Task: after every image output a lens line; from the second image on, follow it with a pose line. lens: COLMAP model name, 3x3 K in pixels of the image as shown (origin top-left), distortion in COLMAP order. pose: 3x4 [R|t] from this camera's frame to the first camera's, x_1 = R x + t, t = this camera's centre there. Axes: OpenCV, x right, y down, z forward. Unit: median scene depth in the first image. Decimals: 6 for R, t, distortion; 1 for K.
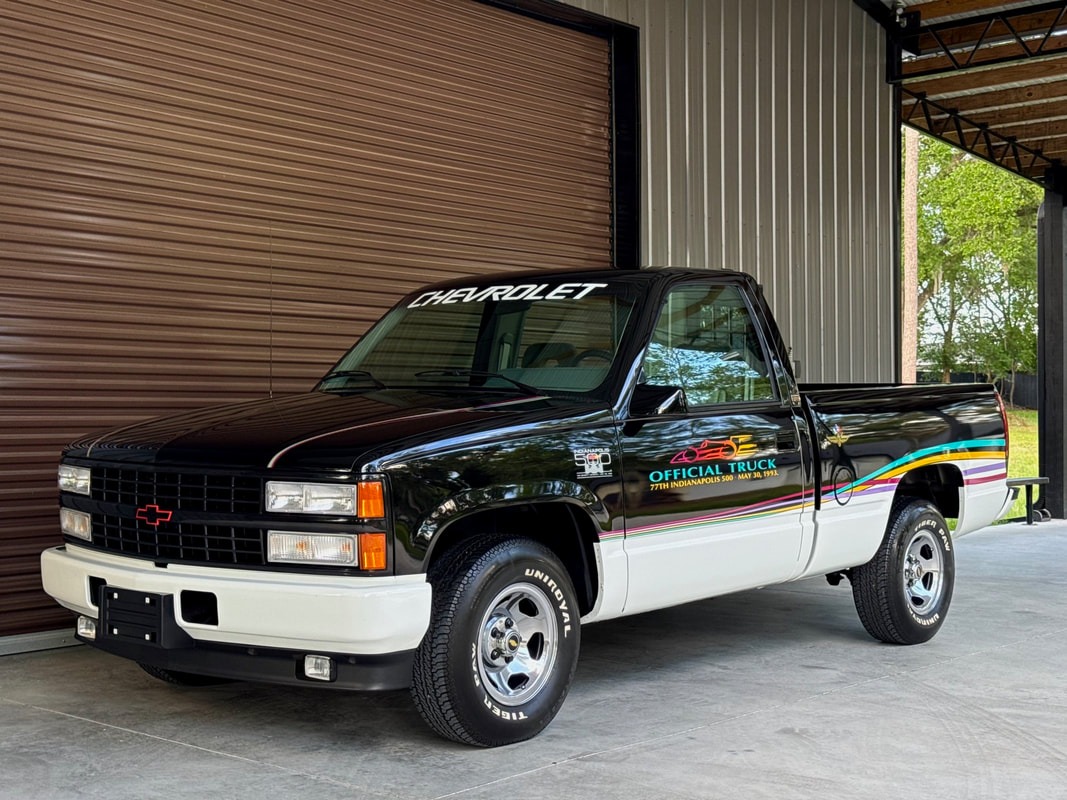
lens RADIAL K [[1519.3, 0, 537.7], [0, 1519.3, 401.1], [0, 0, 1]] dist [0.125753, 0.000000]
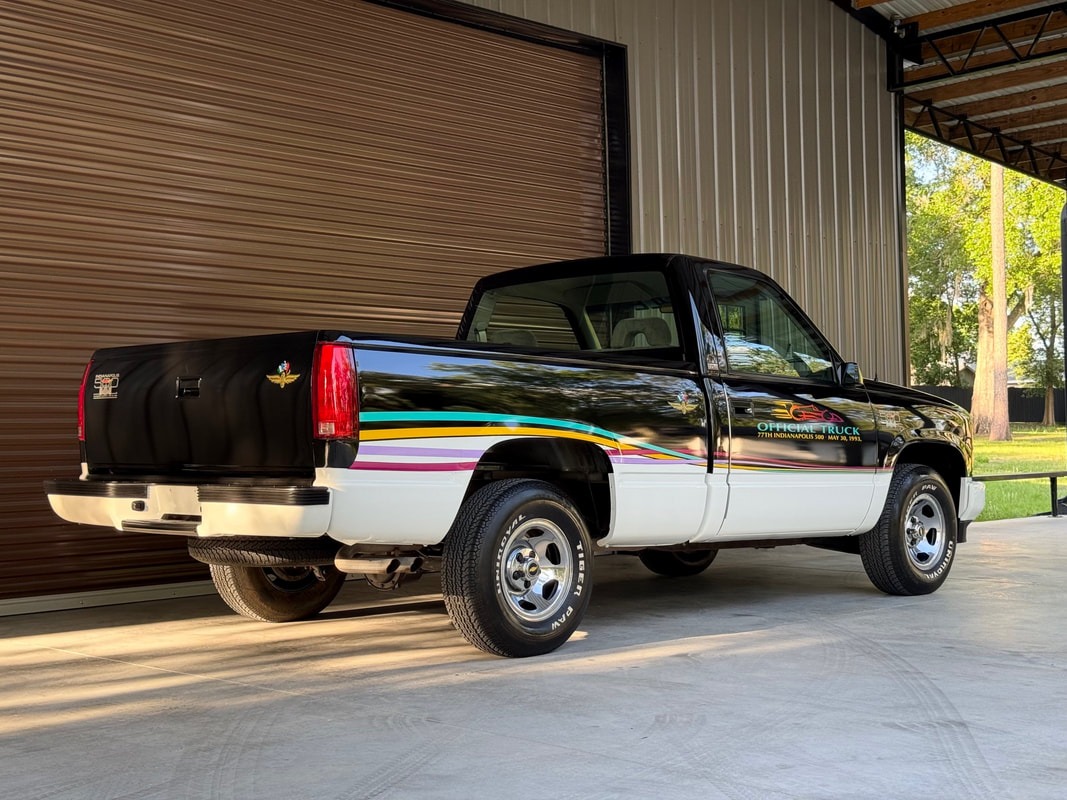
lens RADIAL K [[1519.3, 0, 539.0], [0, 1519.3, 397.3], [0, 0, 1]] dist [0.125753, 0.000000]
pose [[0.997334, -0.019313, -0.070365, 0.074488], [0.017785, 0.999594, -0.022269, 0.025415], [0.070767, 0.020958, 0.997273, -0.069718]]
